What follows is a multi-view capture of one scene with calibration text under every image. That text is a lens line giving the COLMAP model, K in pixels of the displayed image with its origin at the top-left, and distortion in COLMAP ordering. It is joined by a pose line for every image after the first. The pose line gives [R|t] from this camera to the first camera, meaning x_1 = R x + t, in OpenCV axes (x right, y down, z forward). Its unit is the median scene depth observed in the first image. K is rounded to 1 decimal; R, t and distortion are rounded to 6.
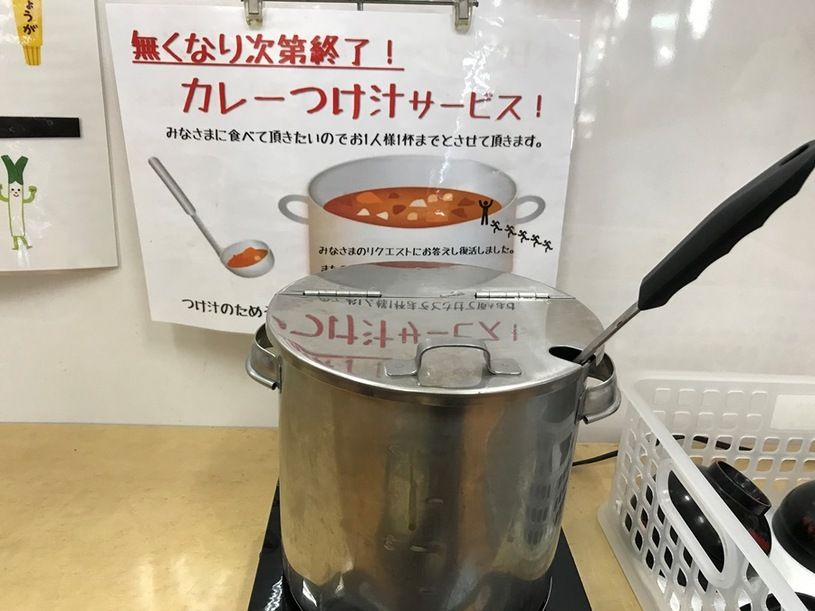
lens RADIAL K [[656.4, 0, 407.5], [0, 656.4, 305.5], [0, 0, 1]] dist [0.003519, 0.011449]
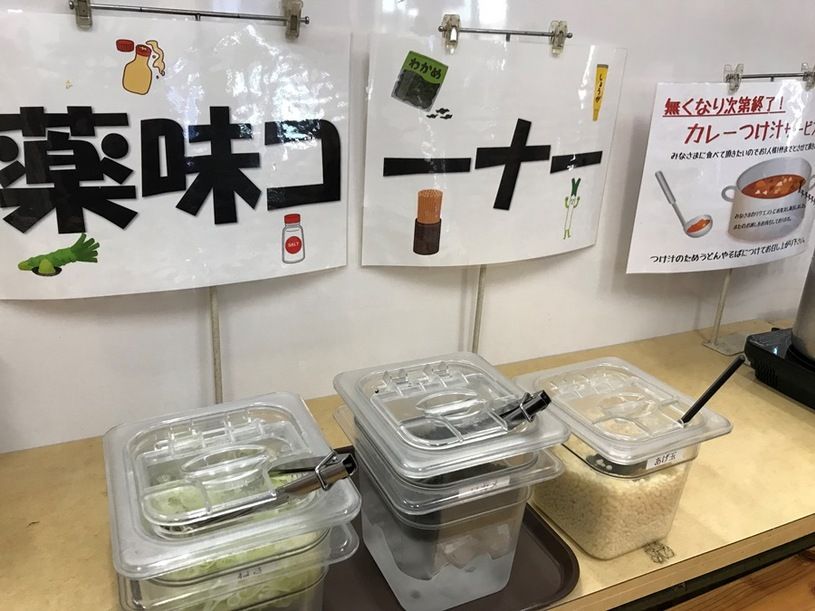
lens RADIAL K [[657.5, 0, 407.5], [0, 657.5, 305.5], [0, 0, 1]] dist [0.046760, 0.000911]
pose [[0.917609, -0.153548, 0.366629, -1.732897], [0.144872, 0.988122, 0.051246, -0.071153], [-0.370143, 0.006090, 0.928955, -0.348113]]
